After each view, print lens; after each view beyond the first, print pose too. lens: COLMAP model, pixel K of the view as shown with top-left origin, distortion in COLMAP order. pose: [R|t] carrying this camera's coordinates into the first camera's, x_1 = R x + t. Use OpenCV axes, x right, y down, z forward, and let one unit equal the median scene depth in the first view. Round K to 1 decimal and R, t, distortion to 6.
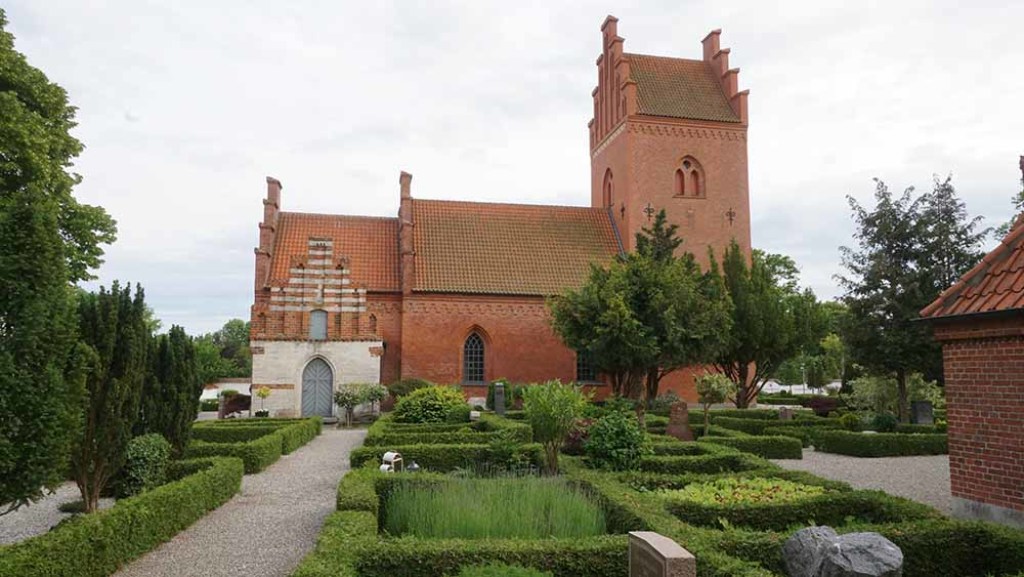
lens RADIAL K [[694.2, 0, 512.0], [0, 694.2, 288.5], [0, 0, 1]] dist [-0.001823, -0.001261]
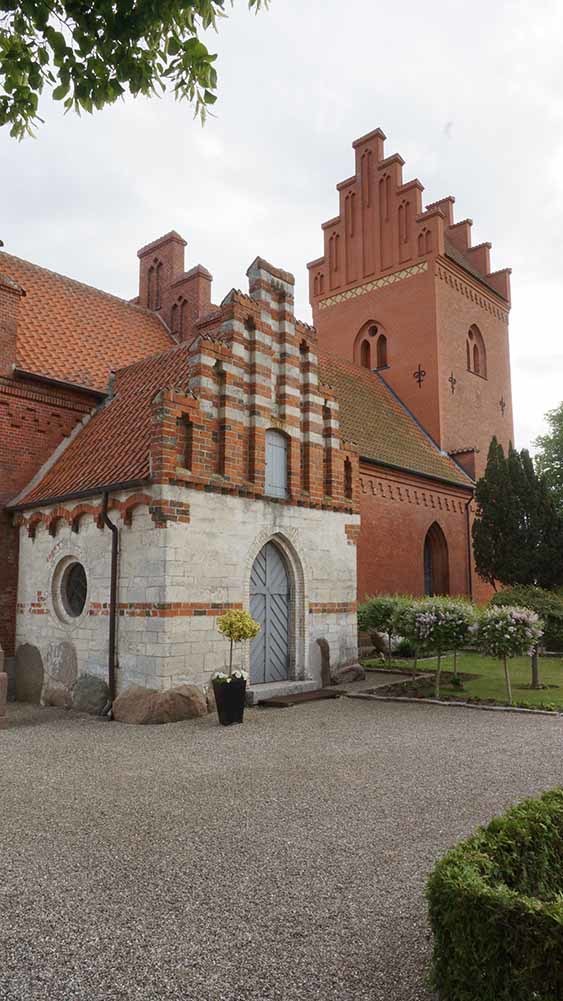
lens RADIAL K [[667.8, 0, 262.4], [0, 667.8, 501.6], [0, 0, 1]] dist [-0.001180, -0.000202]
pose [[0.821945, 0.084306, 0.563292, -0.515189], [-0.073574, 0.996415, -0.041772, 0.092888], [-0.564794, -0.007109, 0.825201, 0.660866]]
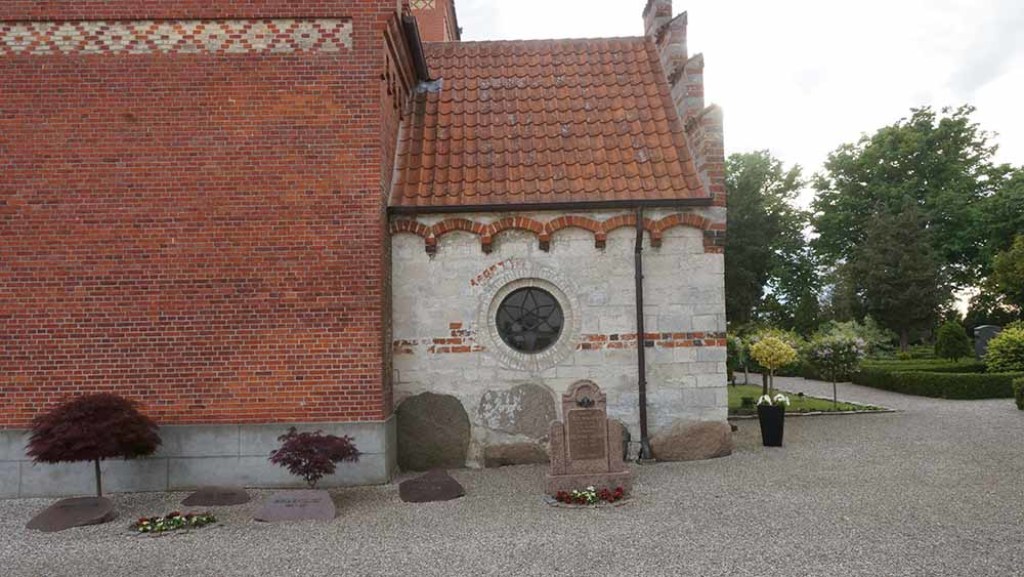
lens RADIAL K [[694.2, 0, 512.0], [0, 694.2, 288.5], [0, 0, 1]] dist [-0.001823, -0.001261]
pose [[0.194854, 0.081765, 0.977418, -0.751970], [-0.102373, 0.992772, -0.062641, 0.154256], [-0.975475, -0.087855, 0.201816, 1.065296]]
